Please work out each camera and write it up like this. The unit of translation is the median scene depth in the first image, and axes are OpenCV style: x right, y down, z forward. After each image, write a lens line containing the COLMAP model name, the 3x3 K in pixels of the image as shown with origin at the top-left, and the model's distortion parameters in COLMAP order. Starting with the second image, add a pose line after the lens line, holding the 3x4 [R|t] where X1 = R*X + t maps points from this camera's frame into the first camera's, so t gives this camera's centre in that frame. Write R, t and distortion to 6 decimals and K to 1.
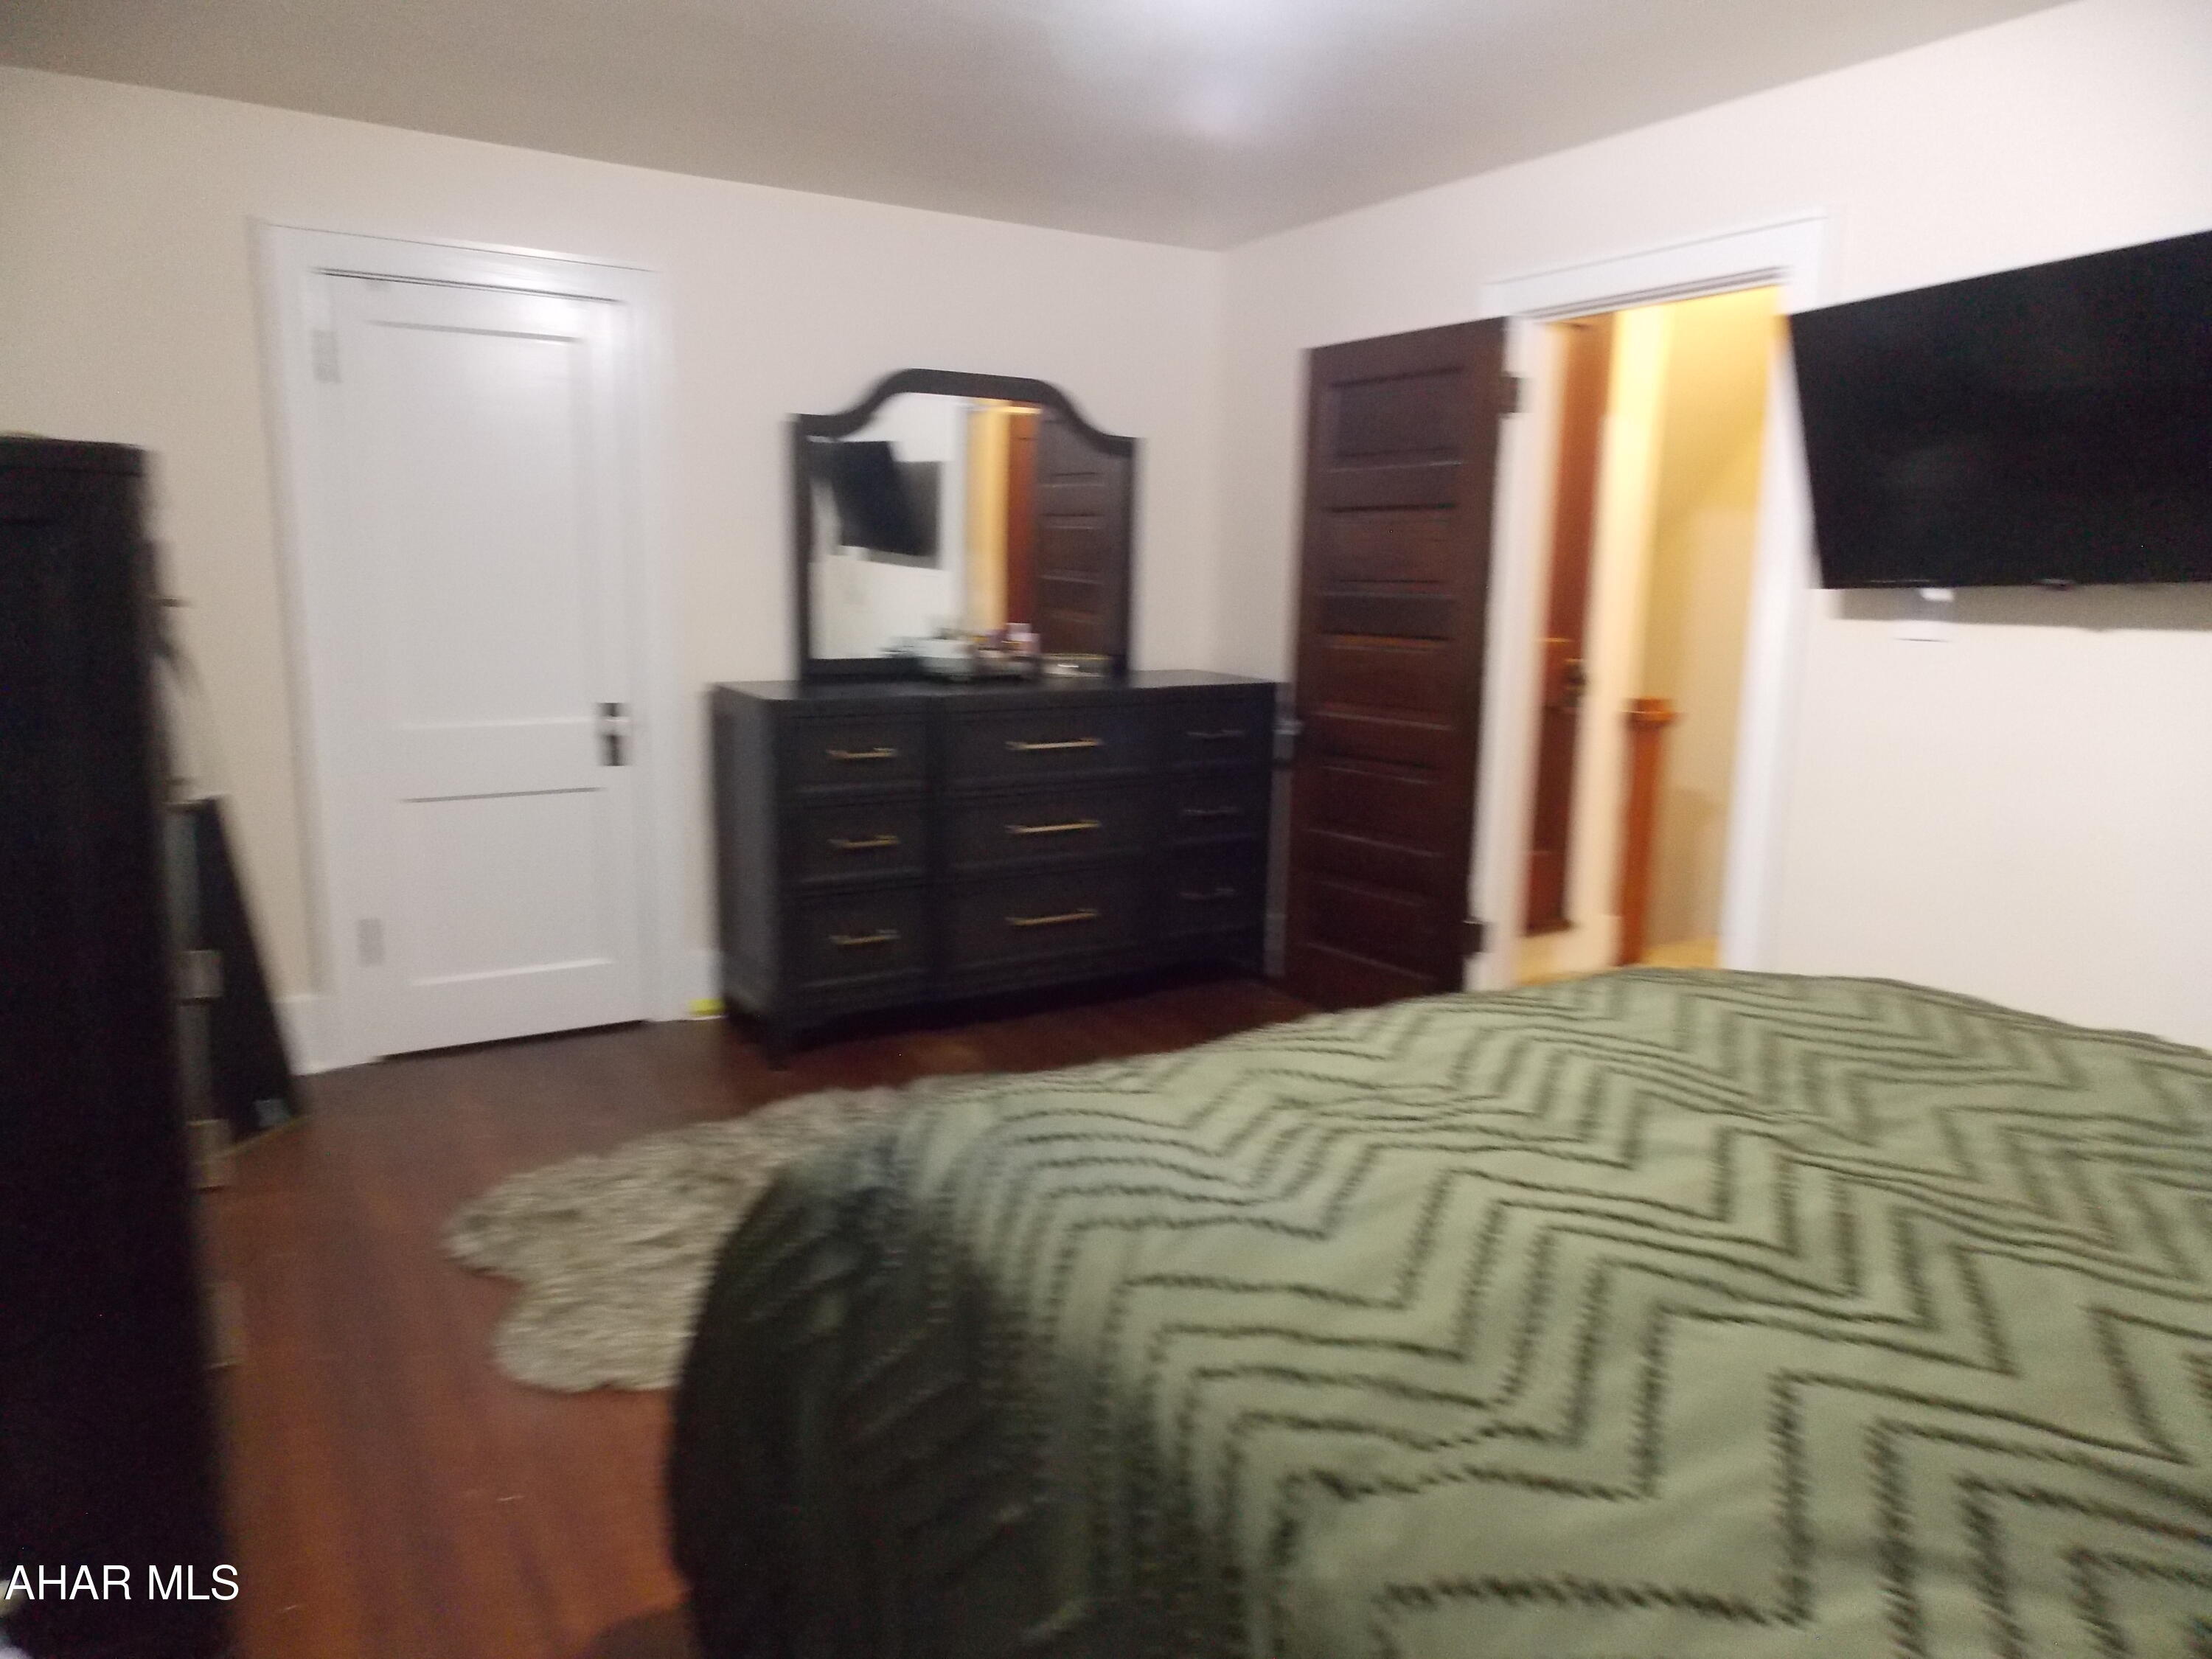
lens RADIAL K [[1504.9, 0, 1117.4], [0, 1504.9, 827.7], [0, 0, 1]] dist [-0.006605, -0.001982]
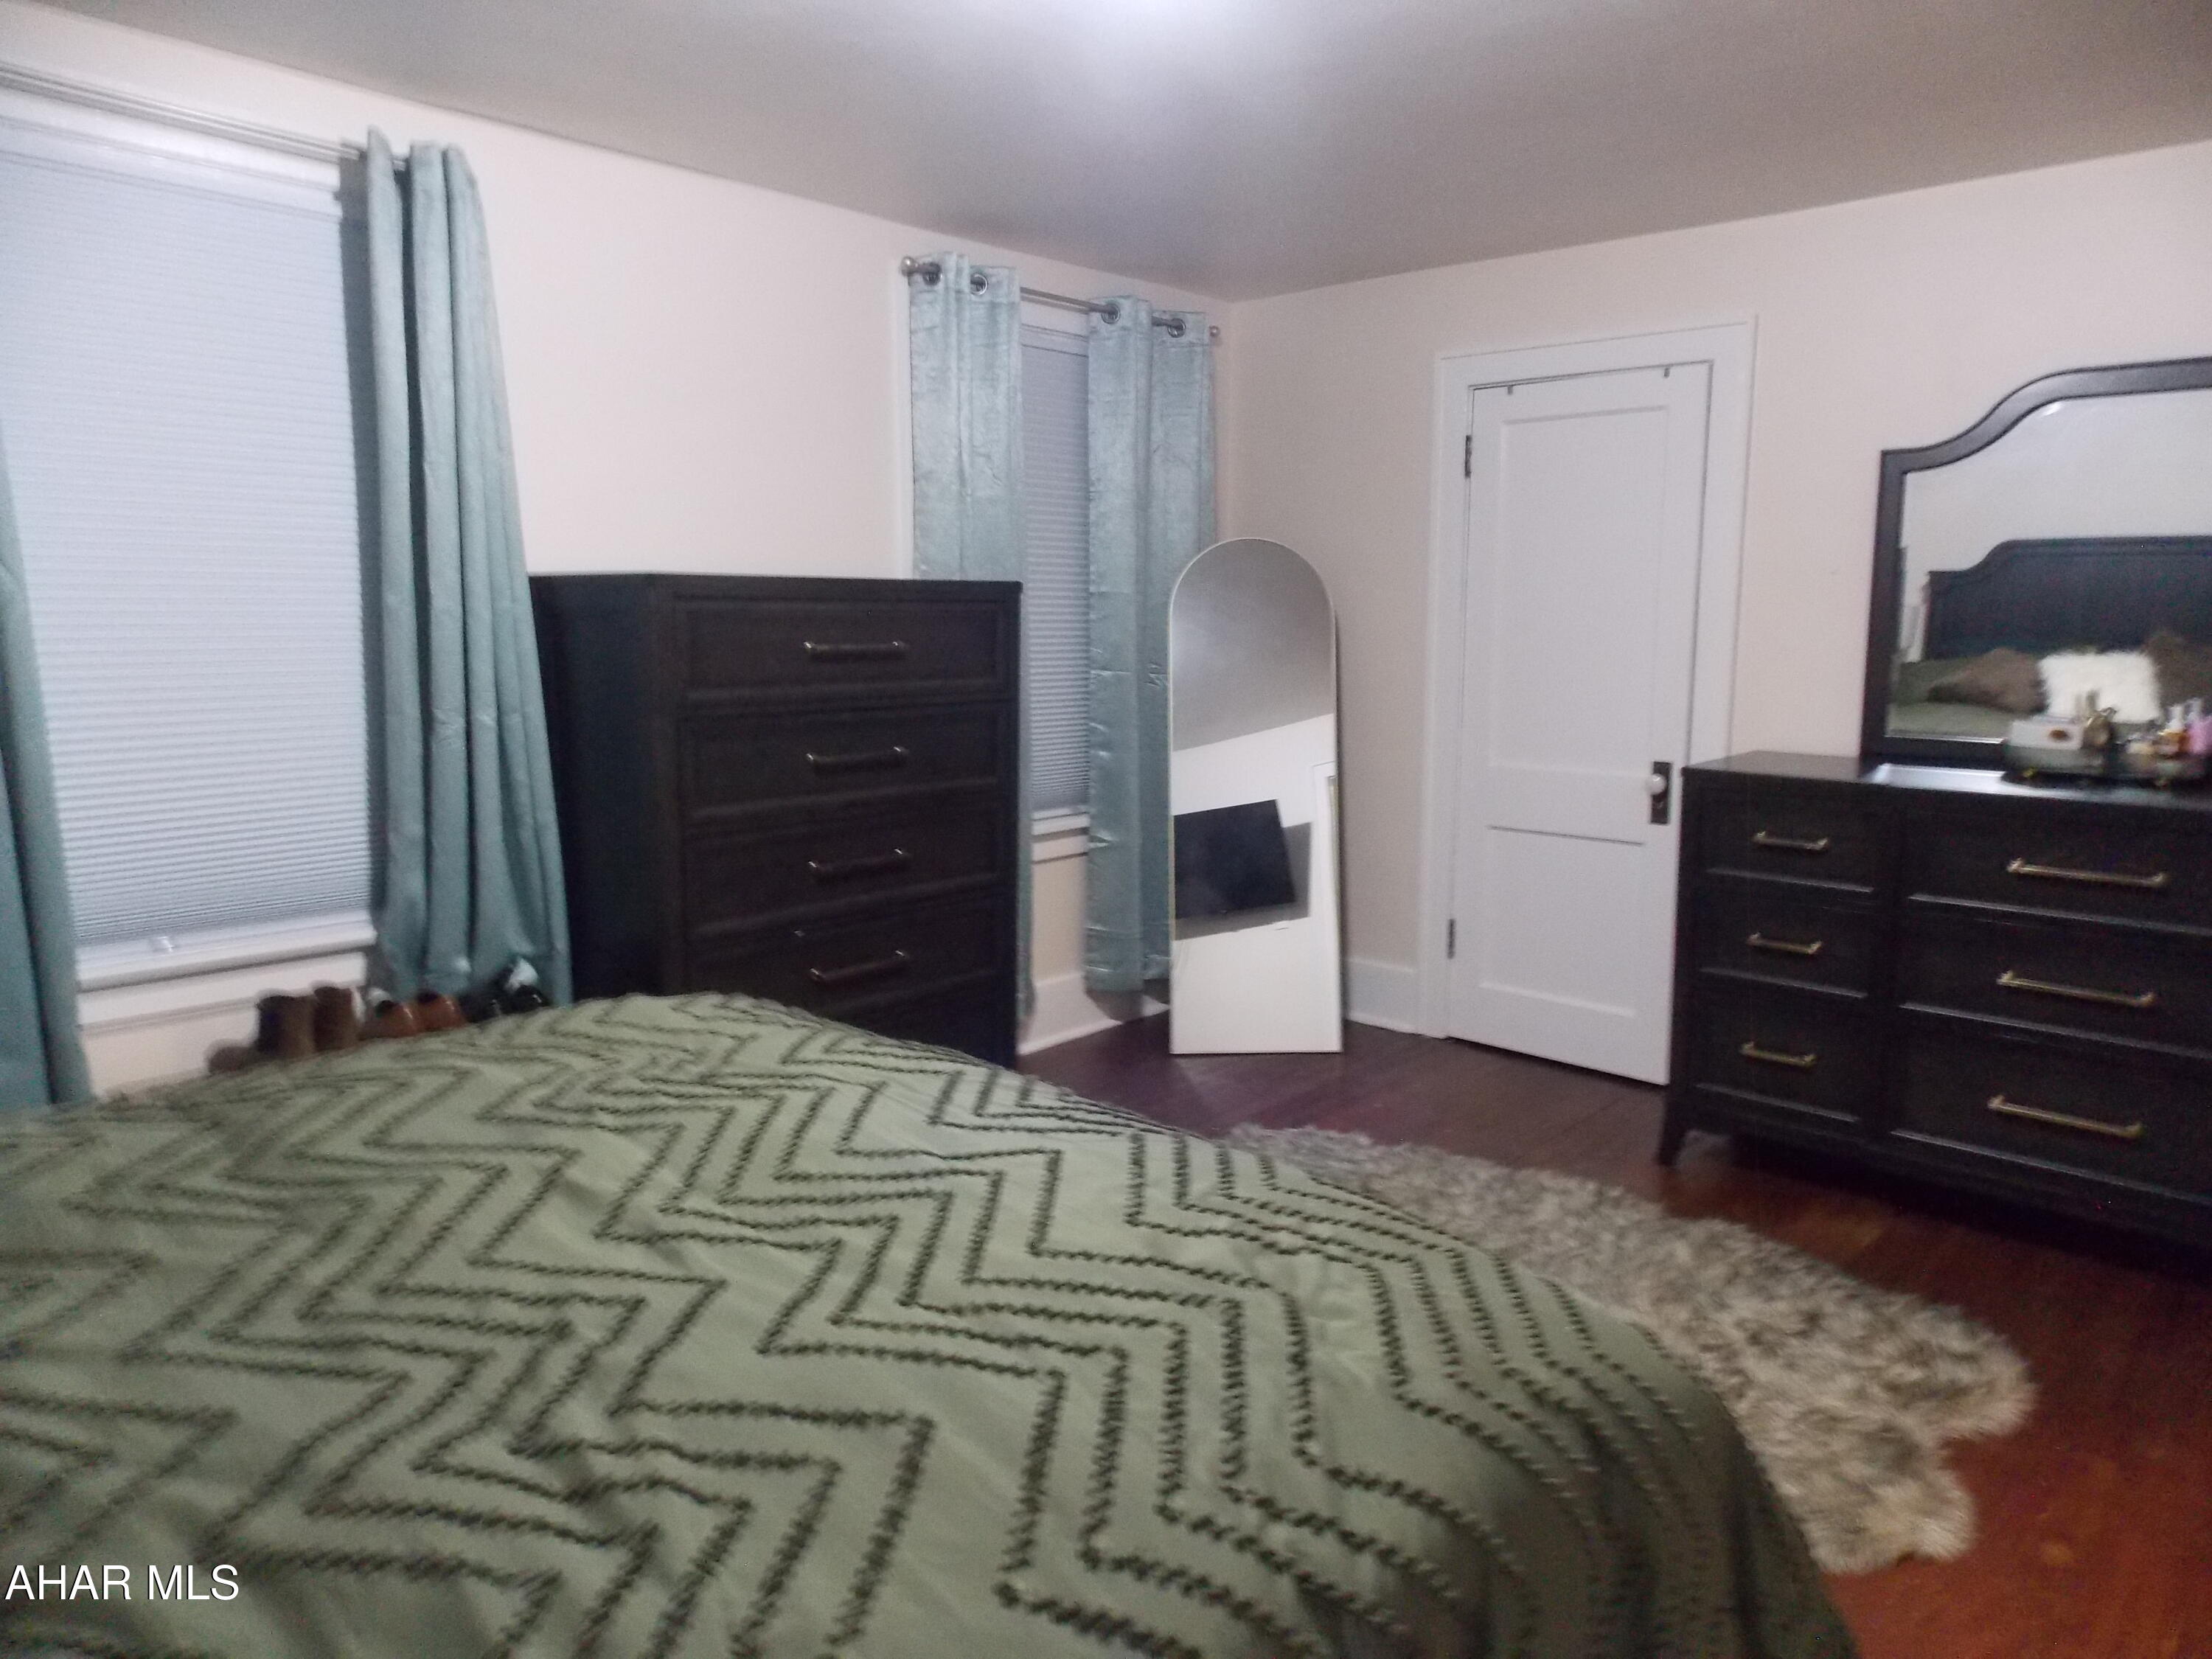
lens RADIAL K [[1450.6, 0, 1109.1], [0, 1450.6, 833.1], [0, 0, 1]] dist [-0.010963, -0.000415]
pose [[0.253110, 0.125258, -0.959294, 0.504166], [-0.173457, 0.981390, 0.082377, -0.051744], [0.951760, 0.145546, 0.270127, 0.391319]]
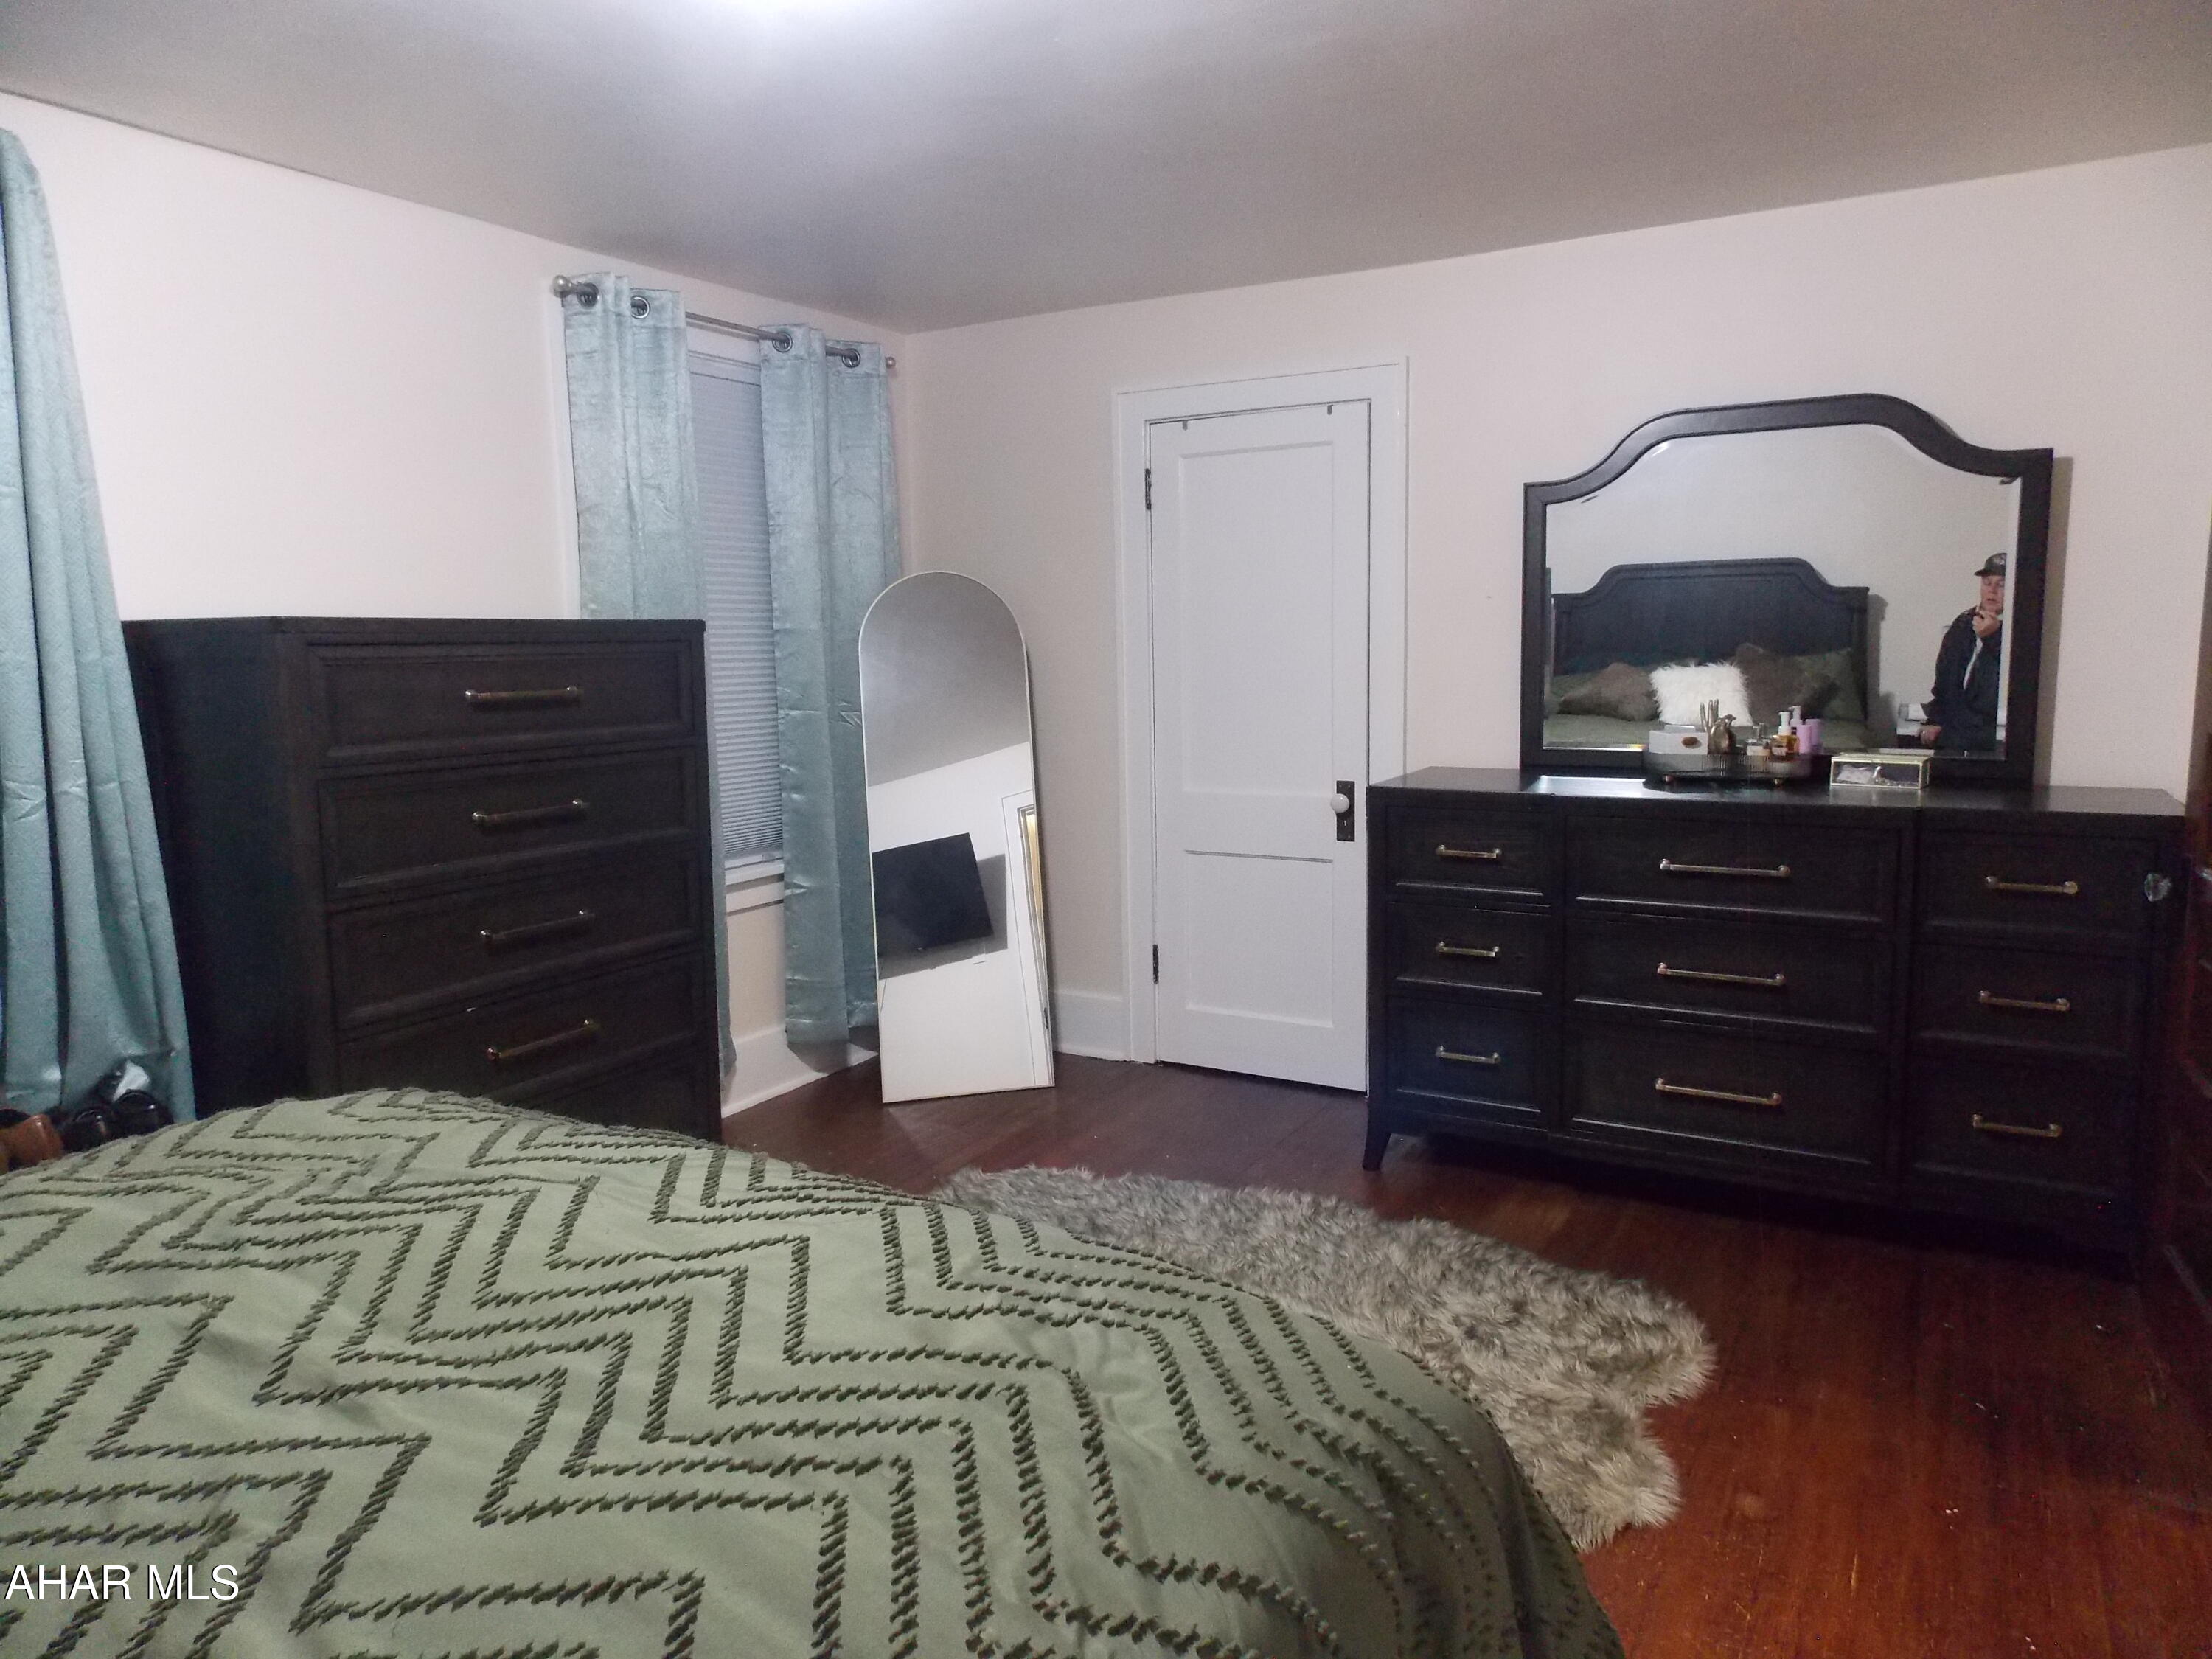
lens RADIAL K [[1458.7, 0, 1109.3], [0, 1458.7, 826.9], [0, 0, 1]] dist [-0.001364, -0.002348]
pose [[0.456892, 0.082642, -0.885675, 0.489575], [-0.134908, 0.990595, 0.022837, -0.052413], [0.879232, 0.109050, 0.463744, 0.386133]]
